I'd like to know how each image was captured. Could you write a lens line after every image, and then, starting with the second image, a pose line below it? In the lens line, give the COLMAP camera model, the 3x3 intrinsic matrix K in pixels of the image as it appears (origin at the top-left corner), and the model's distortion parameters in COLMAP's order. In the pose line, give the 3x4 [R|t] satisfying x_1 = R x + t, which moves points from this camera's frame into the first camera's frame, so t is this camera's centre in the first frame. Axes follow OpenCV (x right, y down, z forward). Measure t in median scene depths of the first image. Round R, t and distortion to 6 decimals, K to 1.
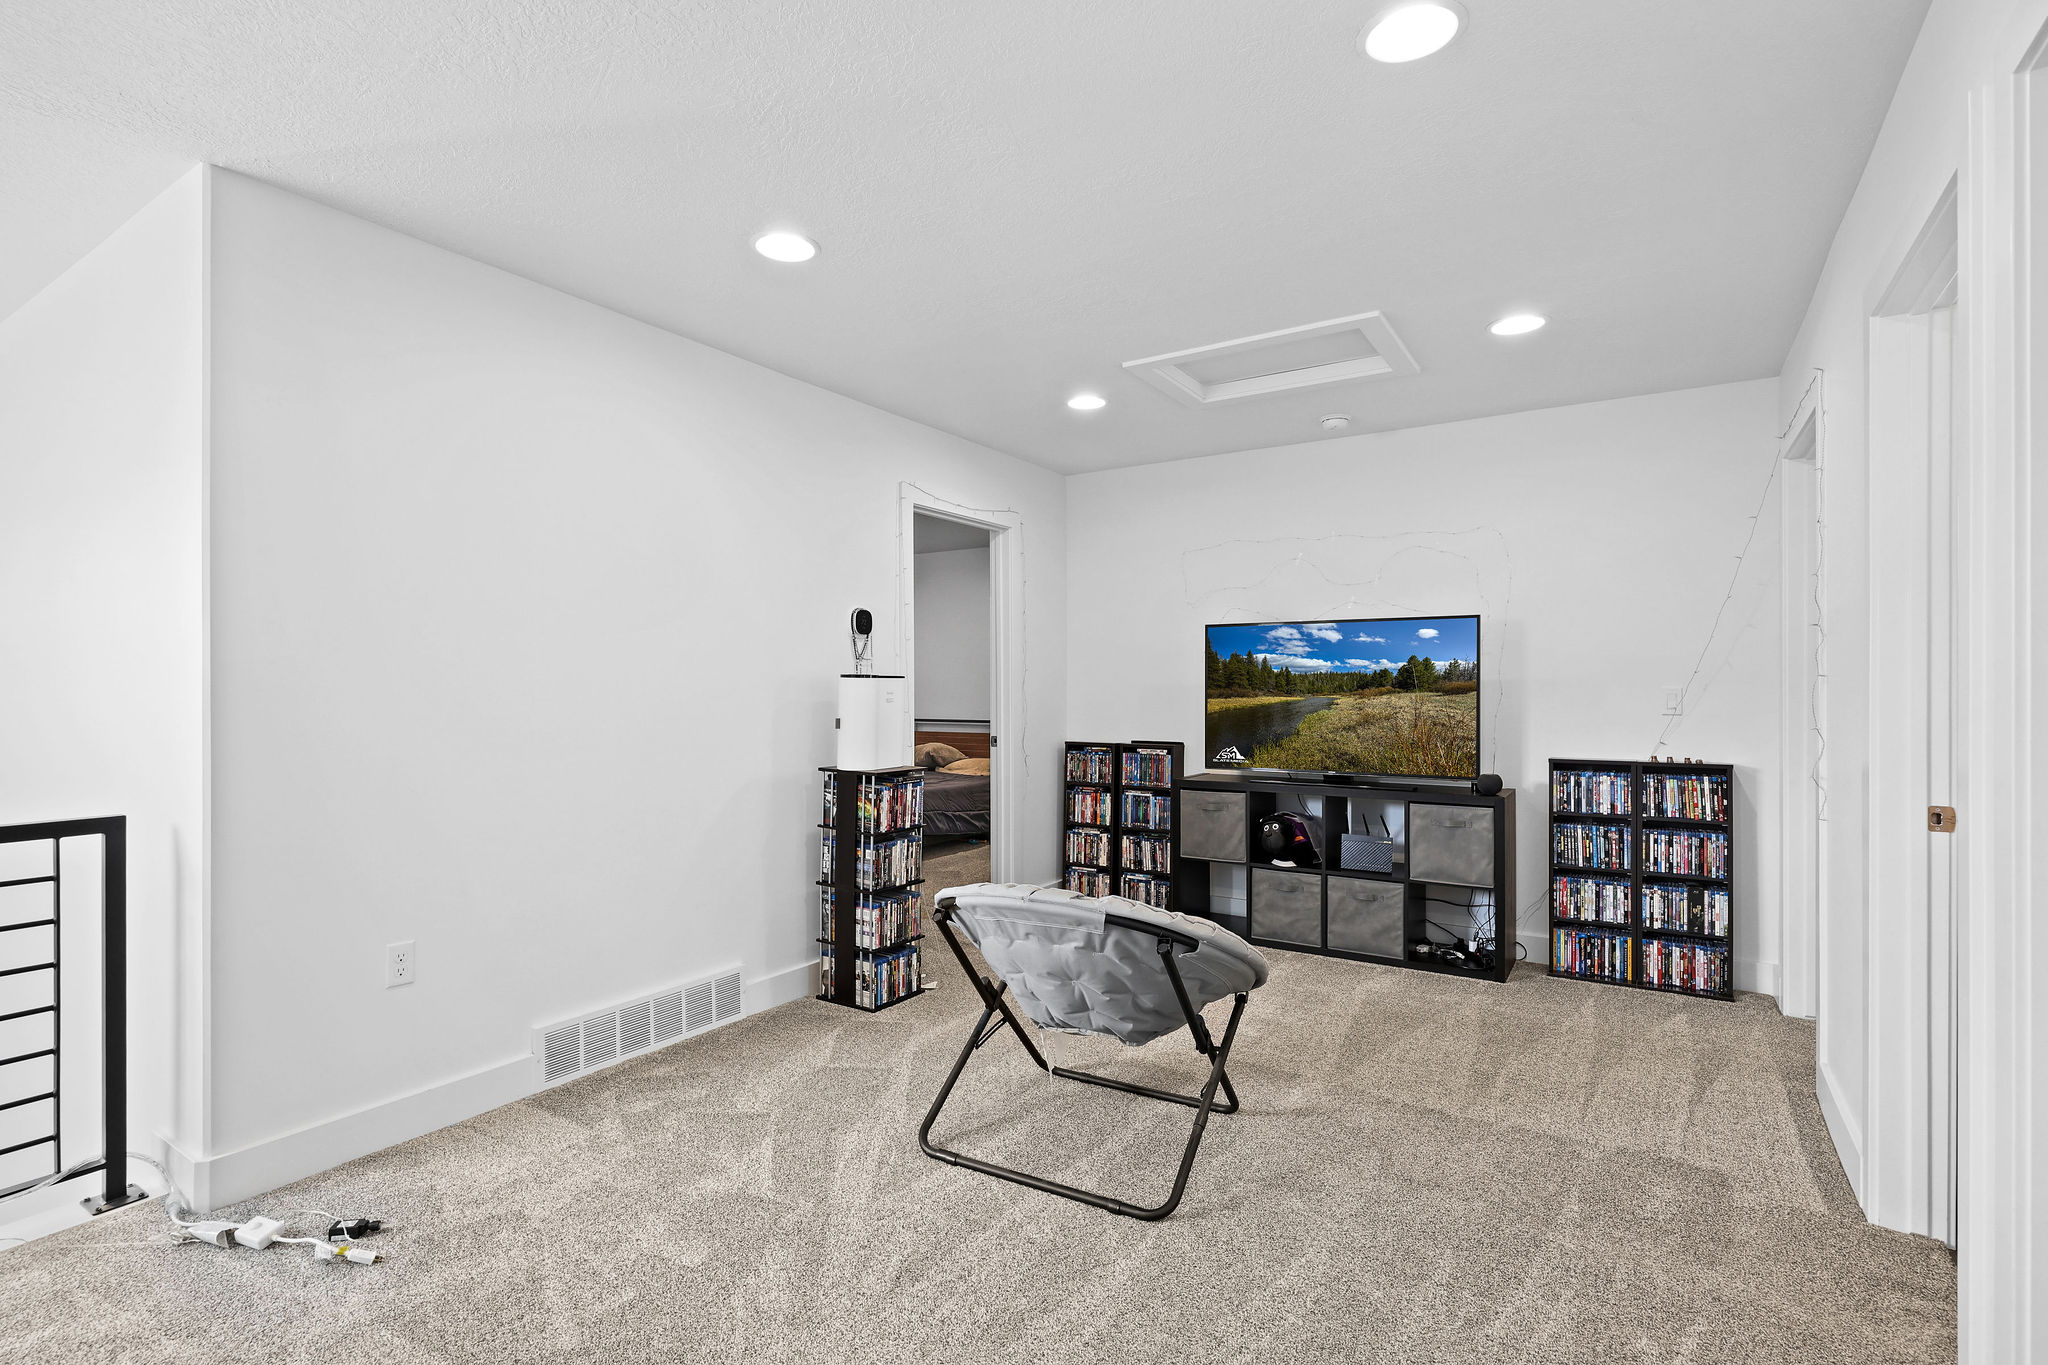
lens RADIAL K [[971.0, 0, 1030.7], [0, 971.0, 695.1], [0, 0, 1]] dist [-0.003747, 0.000761]
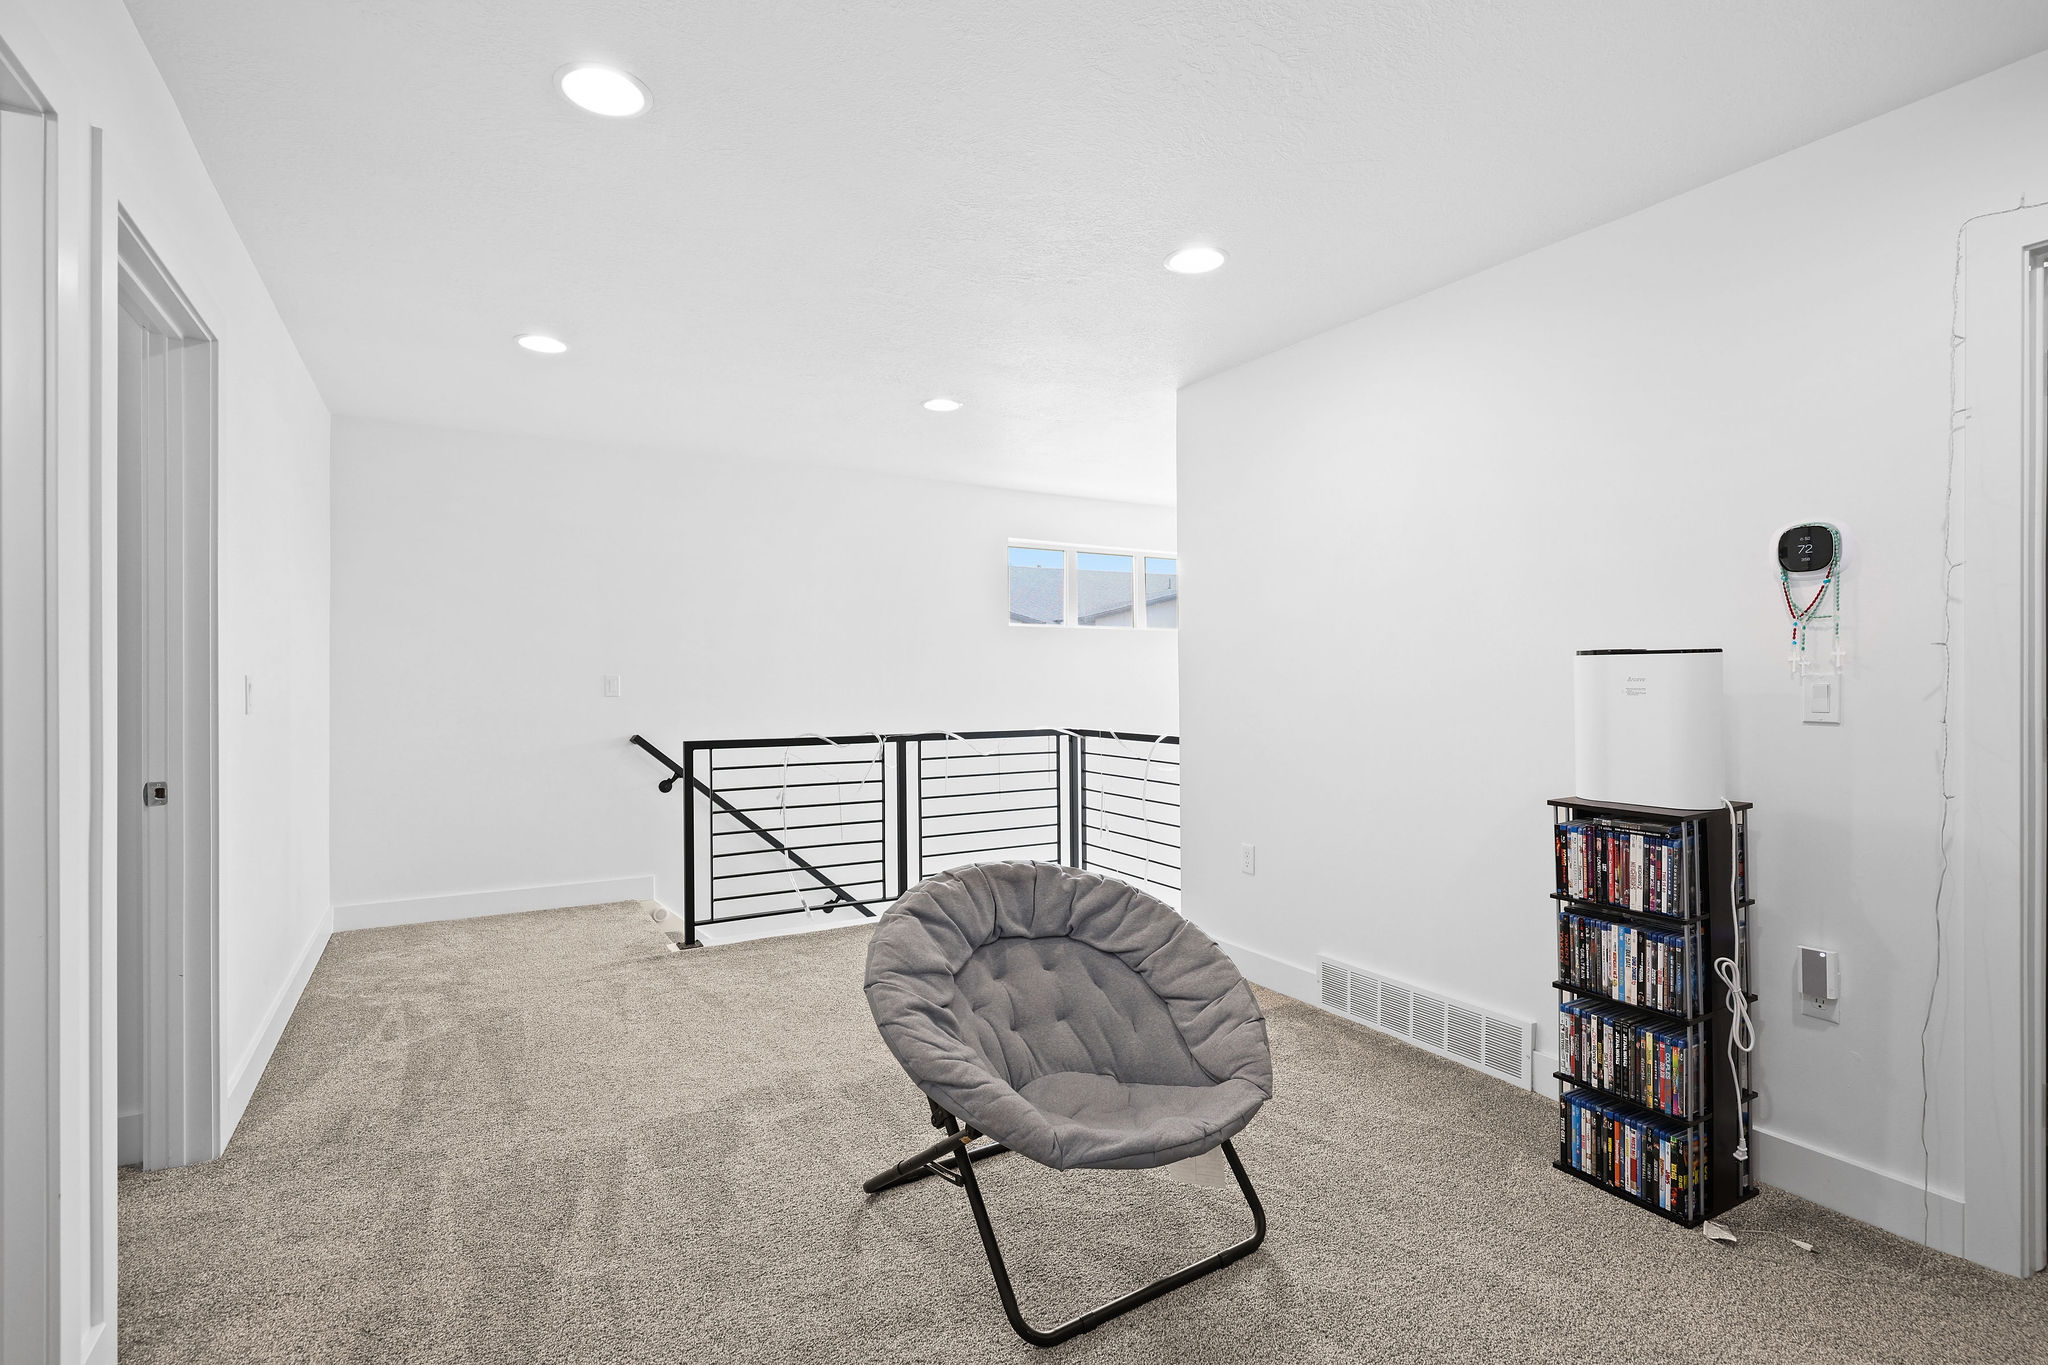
lens RADIAL K [[971.0, 0, 1025.3], [0, 971.0, 678.7], [0, 0, 1]] dist [-0.003747, 0.000761]
pose [[-0.471706, -0.001325, -0.881755, 0.573142], [-0.007684, 0.999967, 0.002608, -0.001061], [0.881722, 0.008005, -0.471701, 0.973521]]
